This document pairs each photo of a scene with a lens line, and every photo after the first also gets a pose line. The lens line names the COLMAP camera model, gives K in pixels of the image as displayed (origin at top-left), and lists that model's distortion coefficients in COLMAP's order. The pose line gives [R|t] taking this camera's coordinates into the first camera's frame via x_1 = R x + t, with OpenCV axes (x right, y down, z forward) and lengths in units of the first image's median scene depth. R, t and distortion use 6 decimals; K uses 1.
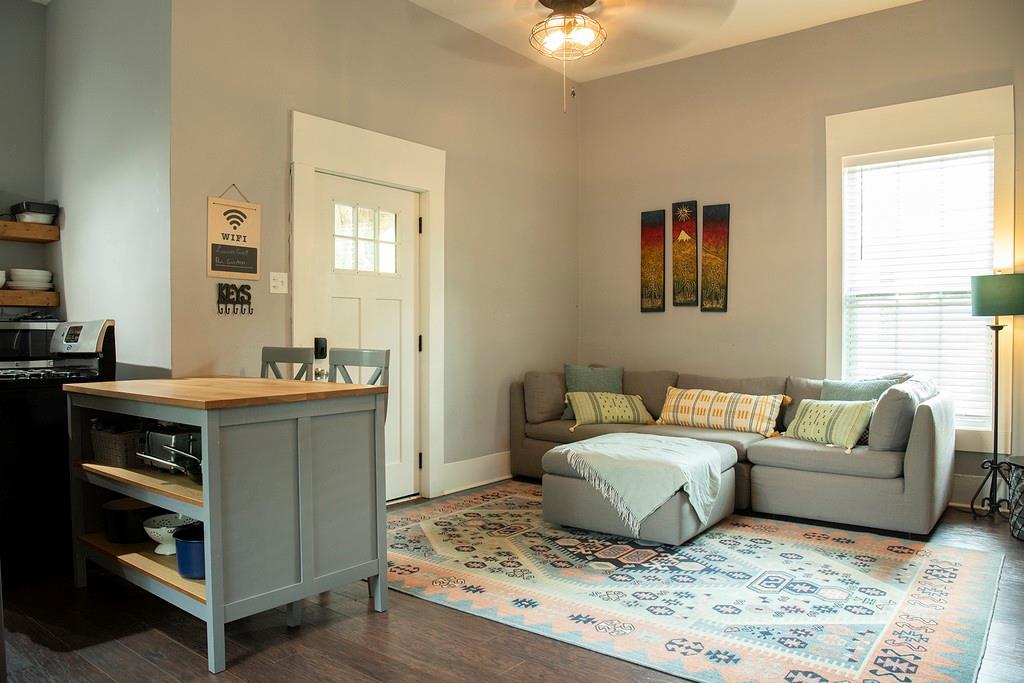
lens RADIAL K [[695.0, 0, 512.5], [0, 695.0, 354.0], [0, 0, 1]] dist [-0.063118, 0.004909]
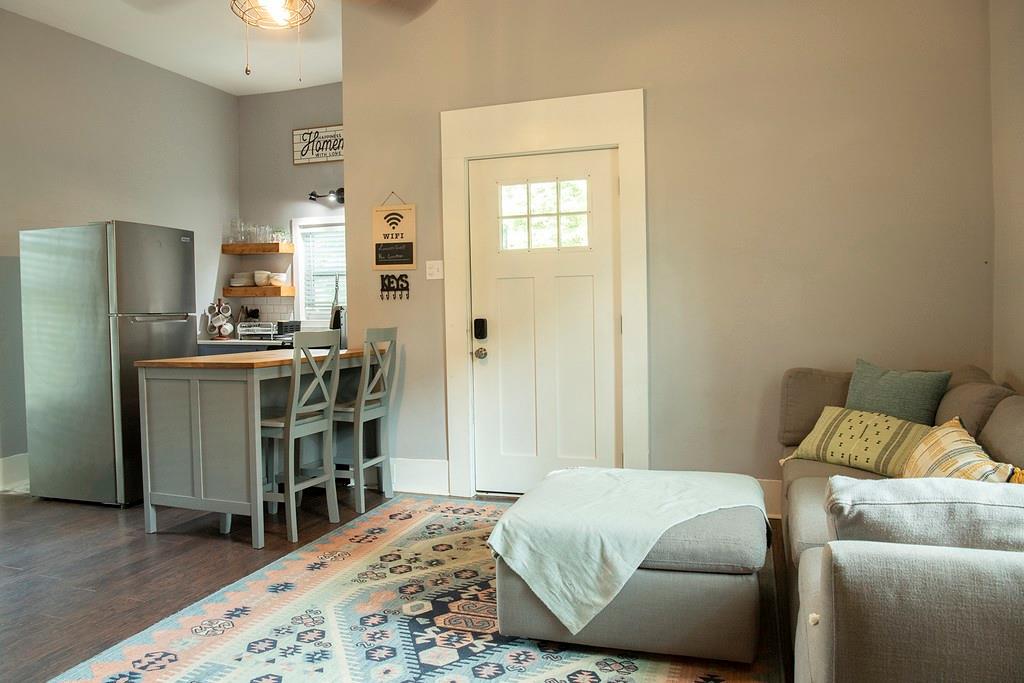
lens RADIAL K [[730.7, 0, 512.0], [0, 730.7, 341.5], [0, 0, 1]] dist [-0.064366, 0.003896]
pose [[0.348431, 0.036283, -0.936632, 0.885287], [-0.015798, 0.999336, 0.032836, -0.029778], [0.937201, 0.003356, 0.348773, 0.757823]]
